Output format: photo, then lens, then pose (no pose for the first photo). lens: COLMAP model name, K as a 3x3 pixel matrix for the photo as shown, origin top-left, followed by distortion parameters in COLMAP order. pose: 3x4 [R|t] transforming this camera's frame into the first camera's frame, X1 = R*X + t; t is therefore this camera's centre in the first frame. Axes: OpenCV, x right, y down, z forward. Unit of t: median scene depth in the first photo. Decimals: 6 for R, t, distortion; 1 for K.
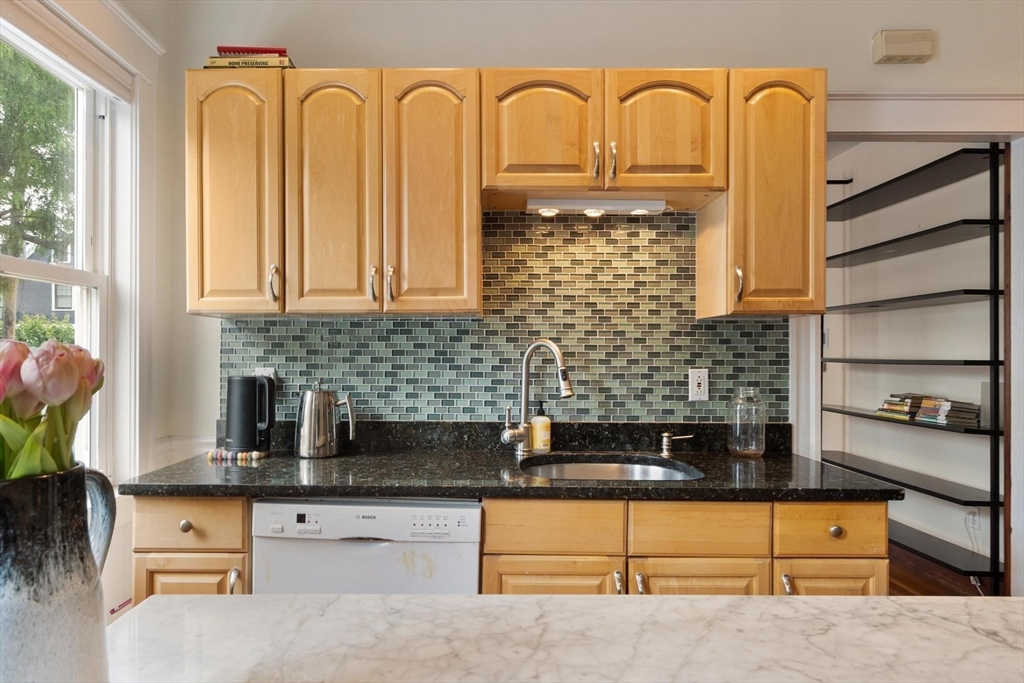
lens RADIAL K [[650.2, 0, 485.6], [0, 650.2, 355.6], [0, 0, 1]] dist [0.004693, -0.001599]
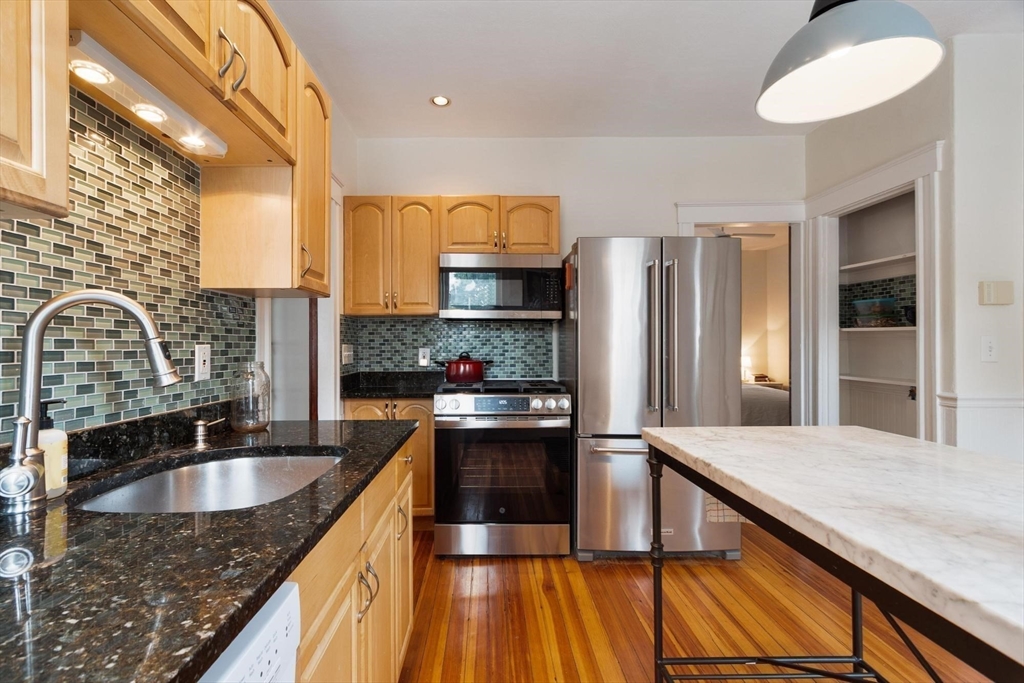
lens RADIAL K [[451.5, 0, 488.7], [0, 451.5, 343.2], [0, 0, 1]] dist [0.001500, 0.000495]
pose [[-0.009606, 0.003132, 0.999949, -0.302087], [0.006943, 0.999971, -0.003066, 0.024185], [-0.999930, 0.006913, -0.009627, 0.634157]]
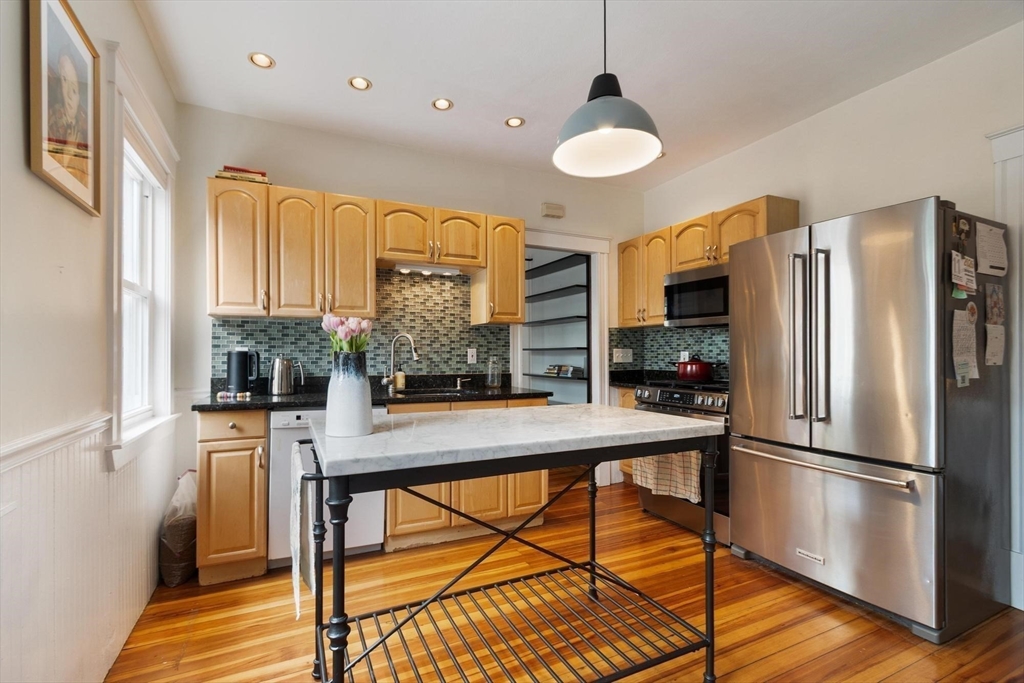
lens RADIAL K [[451.5, 0, 490.9], [0, 451.5, 353.7], [0, 0, 1]] dist [0.001500, 0.000495]
pose [[0.910735, -0.002913, 0.412981, -0.236525], [0.004977, 0.999980, -0.003923, 0.044770], [-0.412961, 0.005629, 0.910731, -0.389608]]
